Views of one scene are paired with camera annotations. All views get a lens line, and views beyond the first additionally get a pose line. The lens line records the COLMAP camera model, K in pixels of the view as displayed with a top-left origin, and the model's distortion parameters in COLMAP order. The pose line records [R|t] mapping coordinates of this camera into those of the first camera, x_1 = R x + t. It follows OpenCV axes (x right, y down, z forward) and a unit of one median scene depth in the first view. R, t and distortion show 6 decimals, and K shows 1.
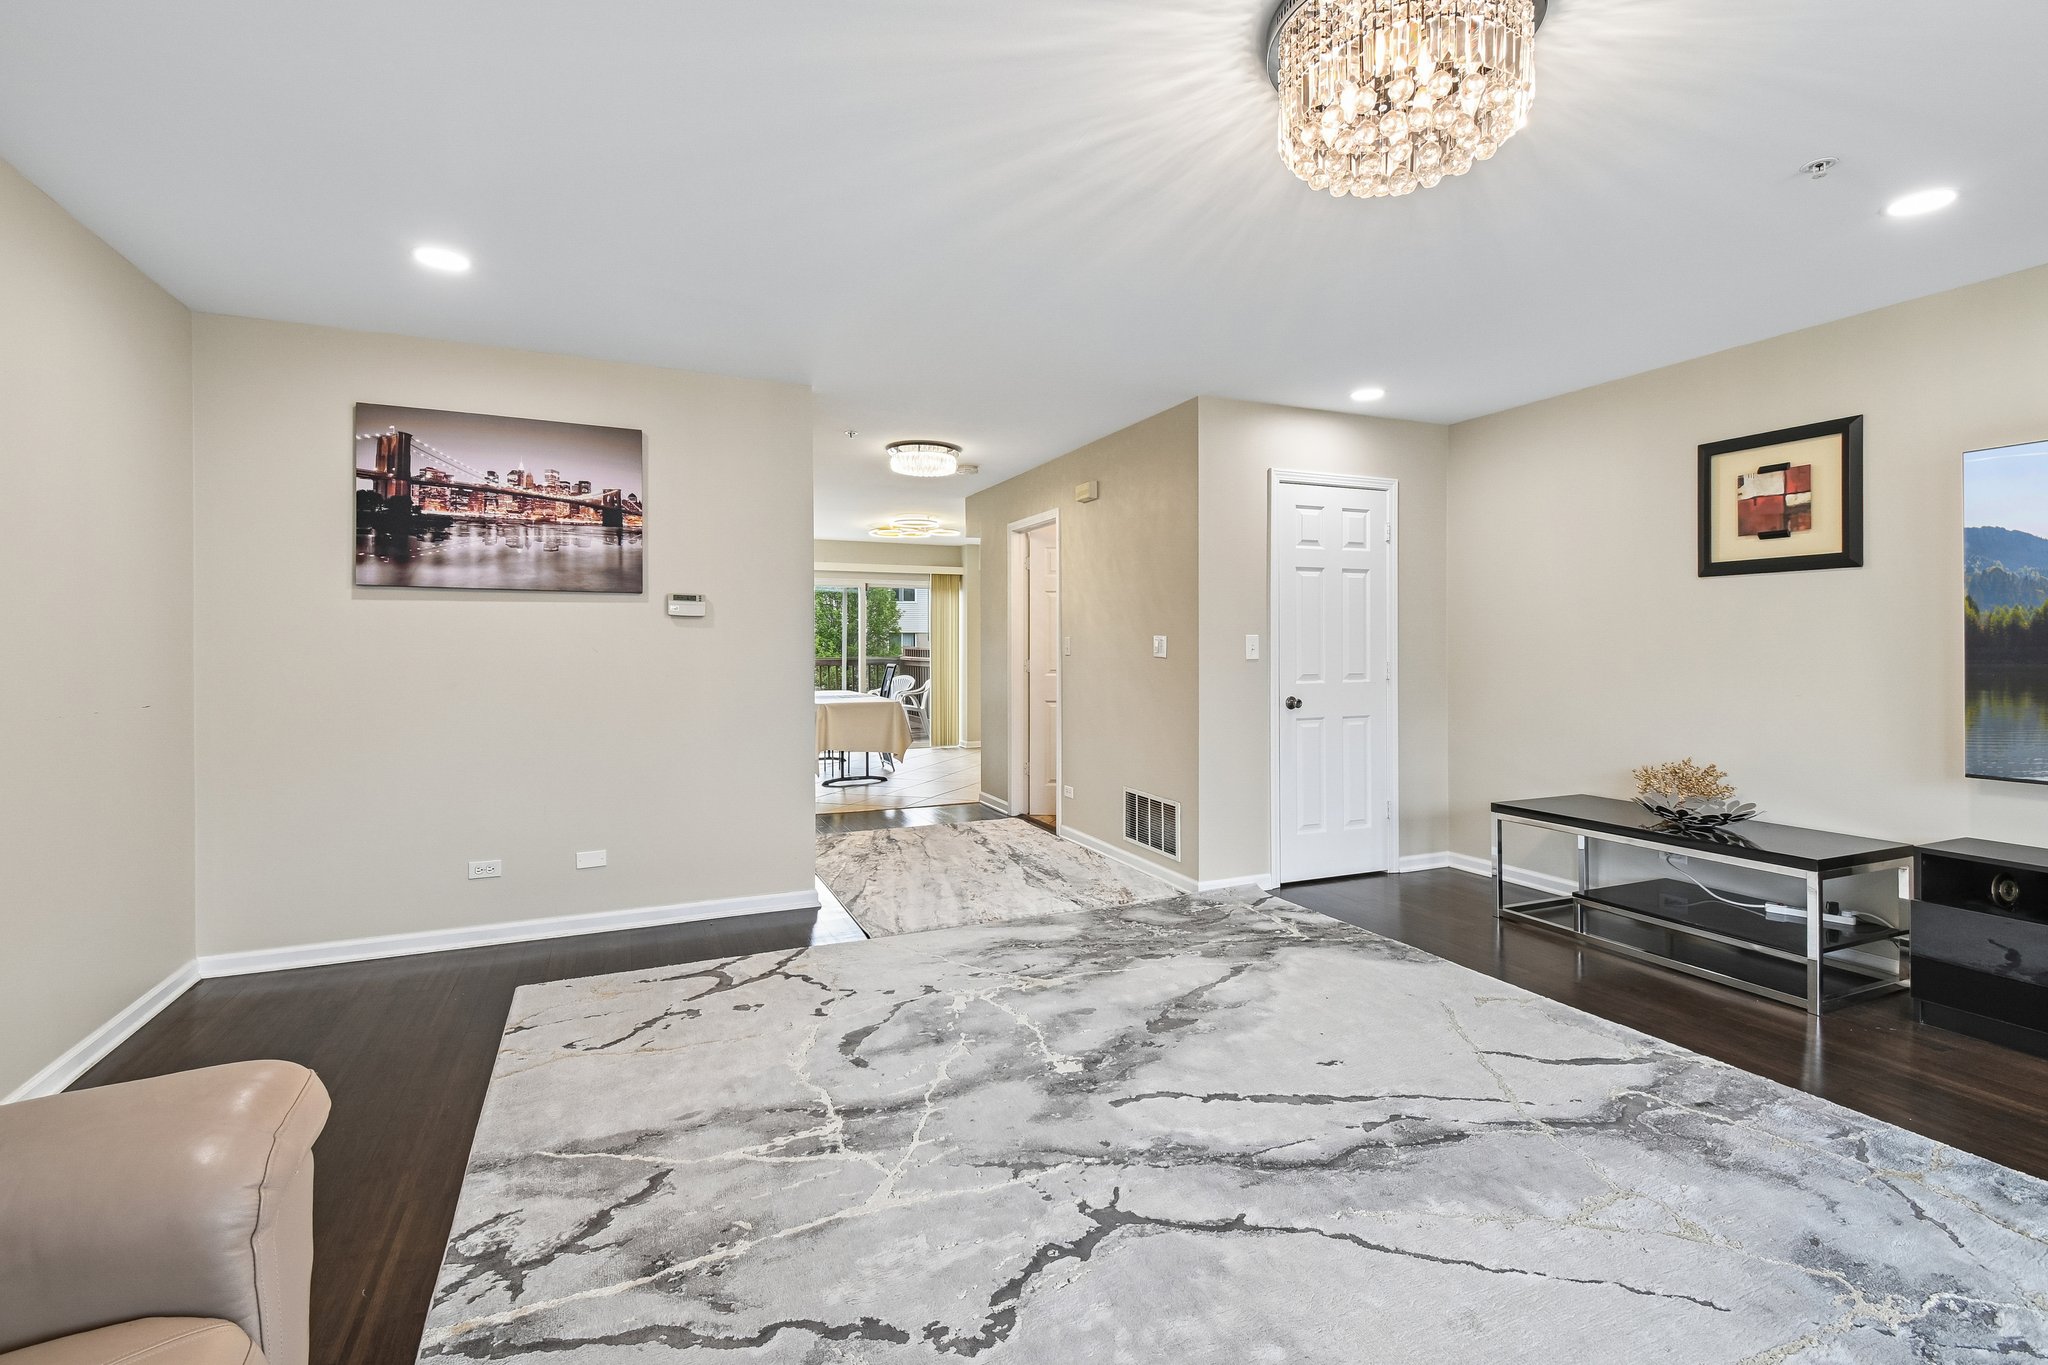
lens RADIAL K [[903.0, 0, 1023.4], [0, 903.0, 679.1], [0, 0, 1]] dist [0.024351, -0.009117]
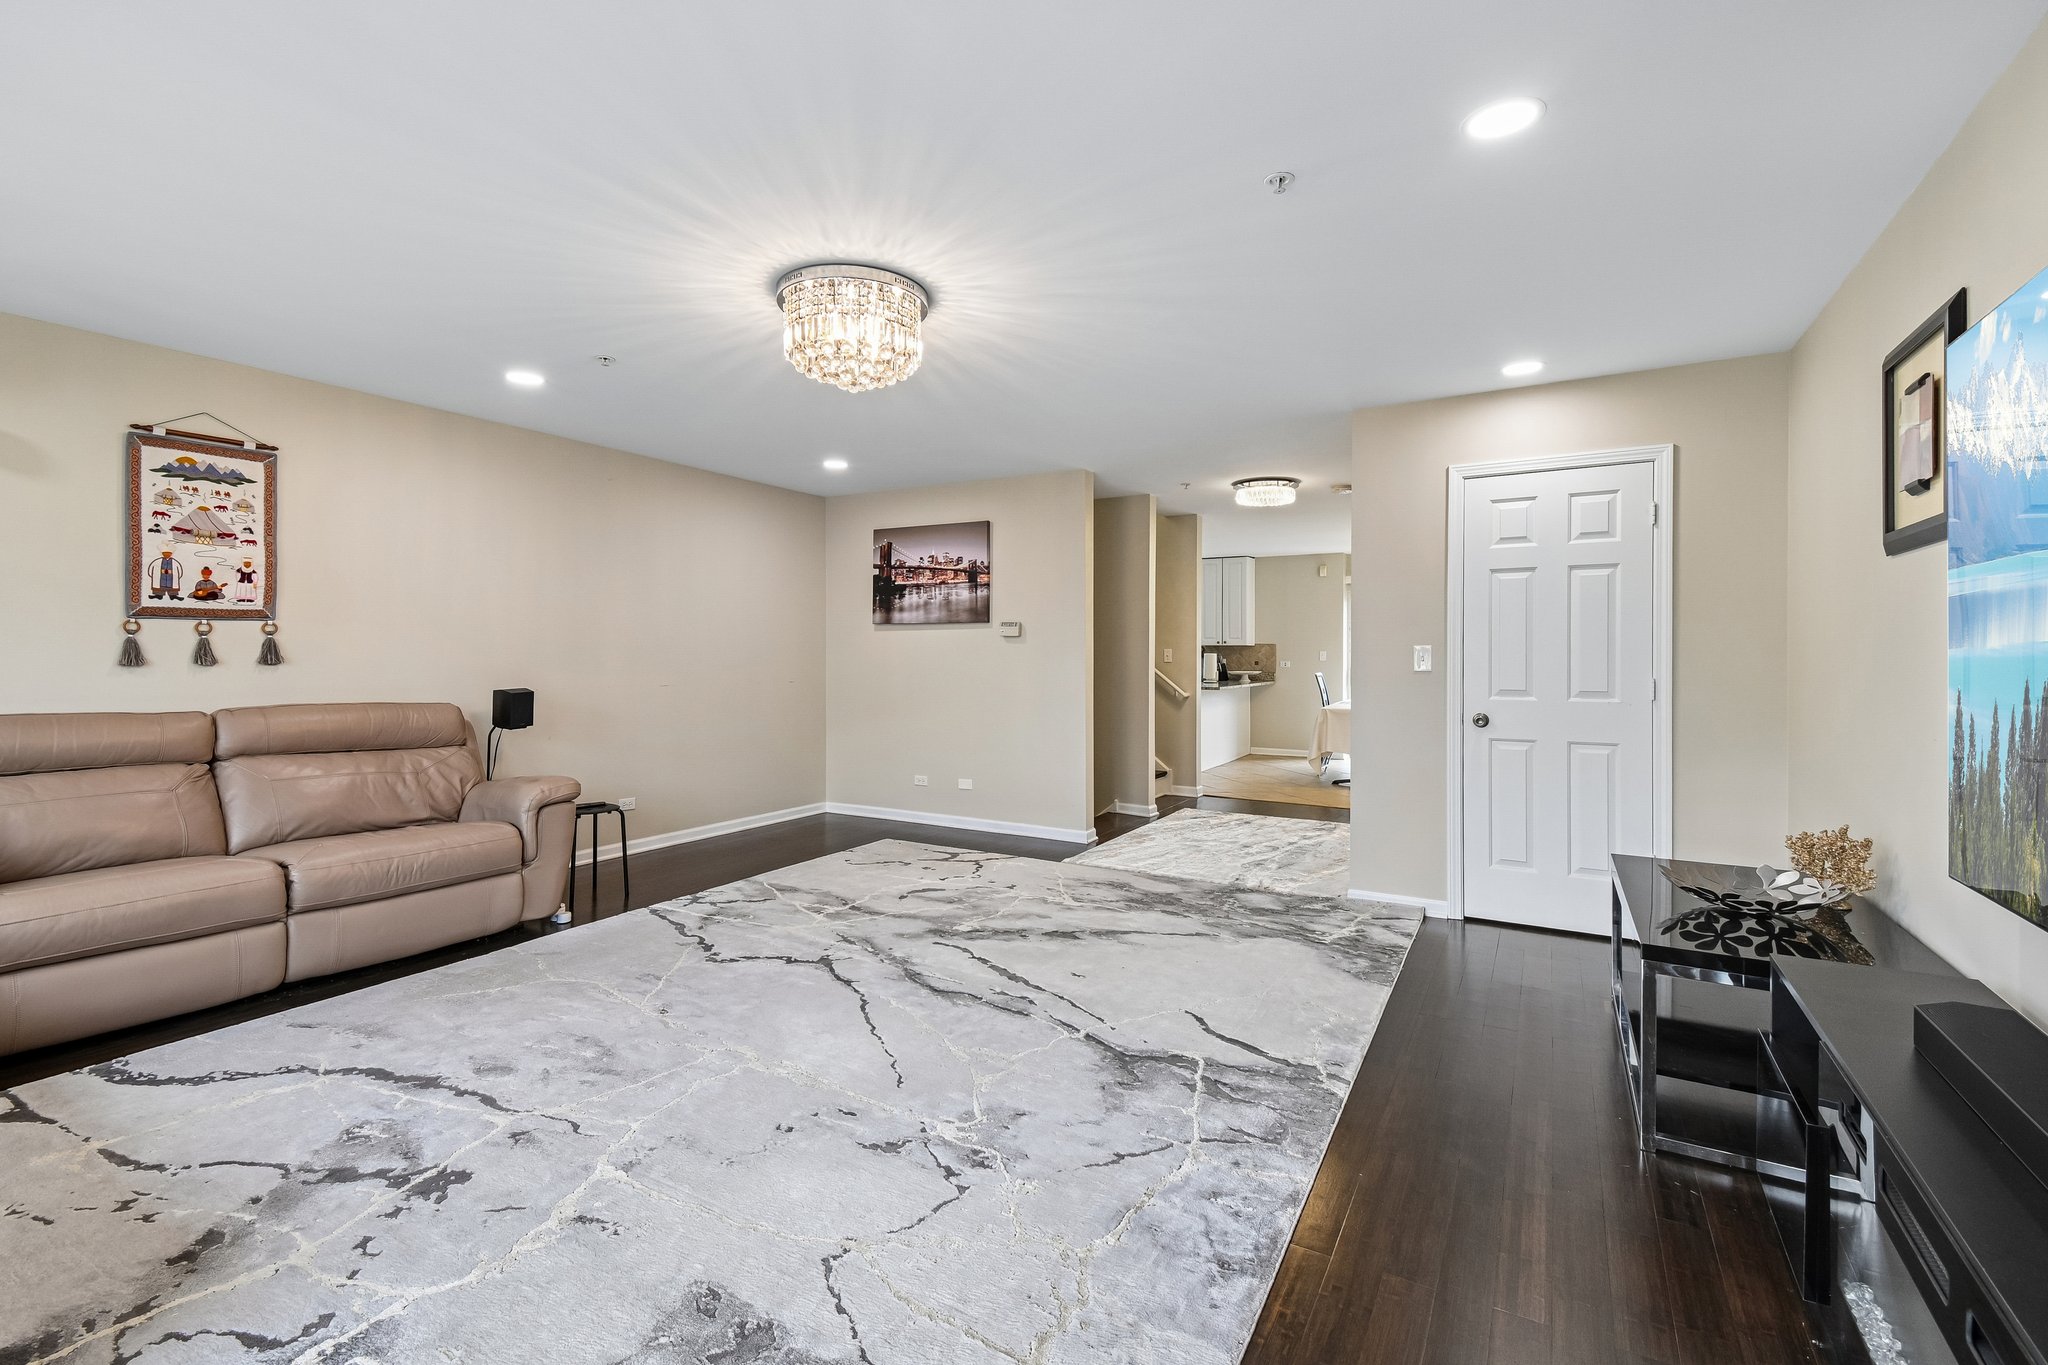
lens RADIAL K [[903.0, 0, 1029.0], [0, 903.0, 680.4], [0, 0, 1]] dist [0.024351, -0.009117]
pose [[0.593724, 0.022477, -0.804355, 0.987009], [-0.036265, 0.999342, 0.001158, 0.003132], [0.803851, 0.028483, 0.594148, 0.124423]]
